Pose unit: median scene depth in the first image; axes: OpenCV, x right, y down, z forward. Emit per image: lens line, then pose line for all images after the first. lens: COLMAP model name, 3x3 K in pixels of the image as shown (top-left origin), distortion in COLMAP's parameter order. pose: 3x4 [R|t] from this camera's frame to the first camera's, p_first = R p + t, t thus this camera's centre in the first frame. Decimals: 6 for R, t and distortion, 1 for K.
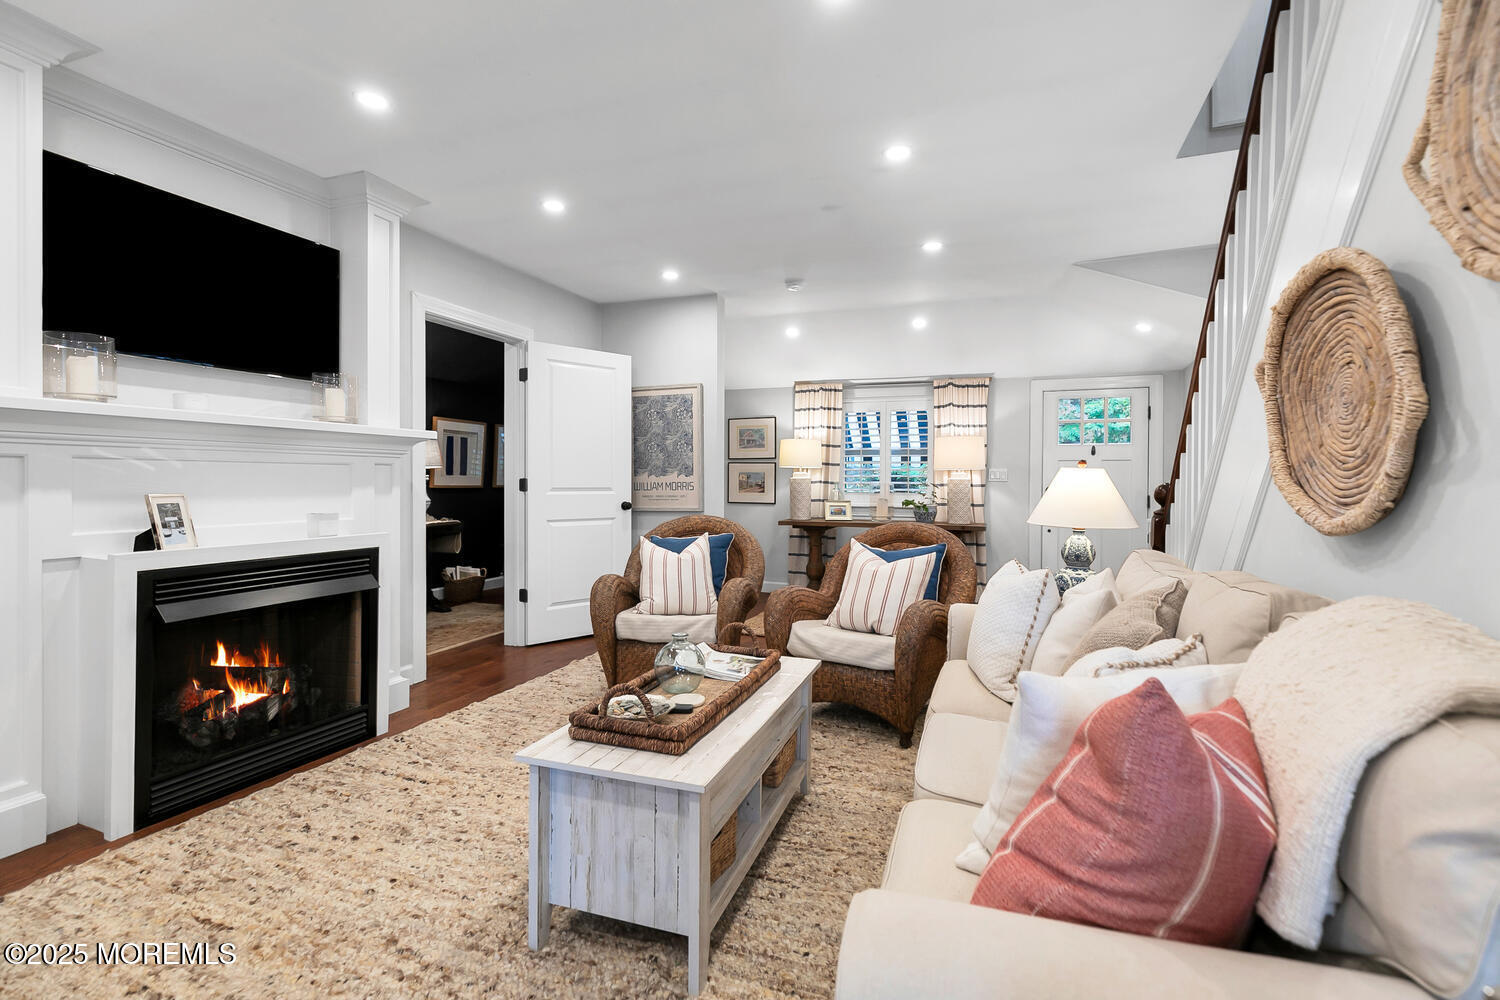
lens RADIAL K [[680.4, 0, 756.3], [0, 680.4, 486.6], [0, 0, 1]] dist [0.008409, -0.000611]
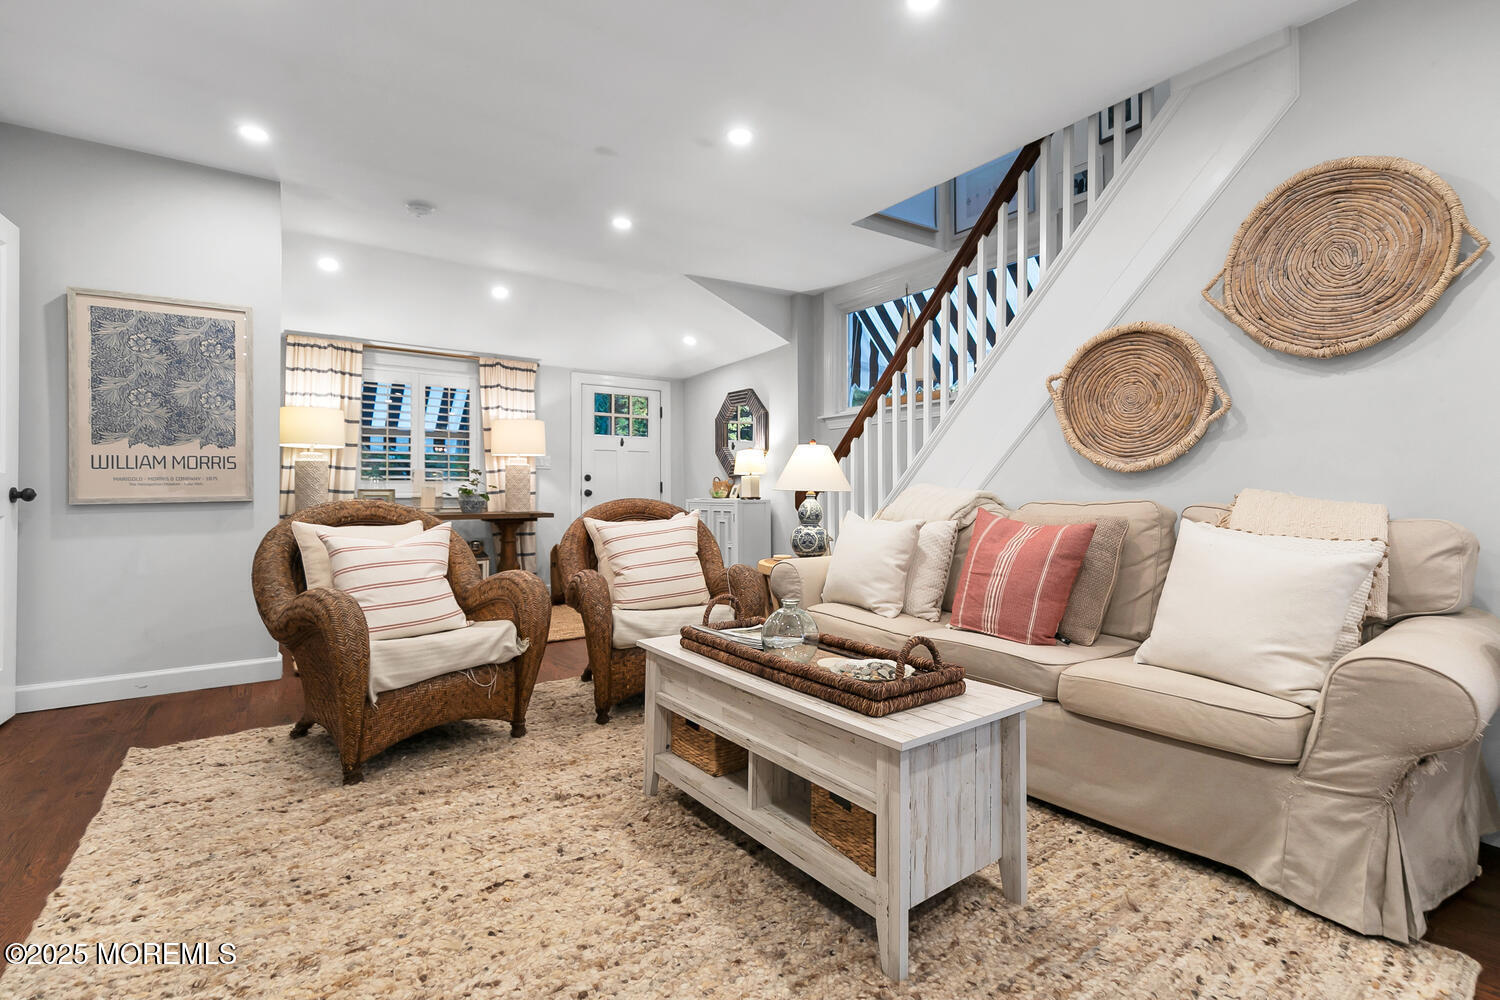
lens RADIAL K [[680.4, 0, 755.2], [0, 680.4, 488.2], [0, 0, 1]] dist [0.008409, -0.000611]
pose [[0.560521, -0.007209, 0.828109, -0.533280], [0.012050, 0.999927, 0.000549, 0.043503], [-0.828052, 0.009671, 0.560568, 0.332110]]
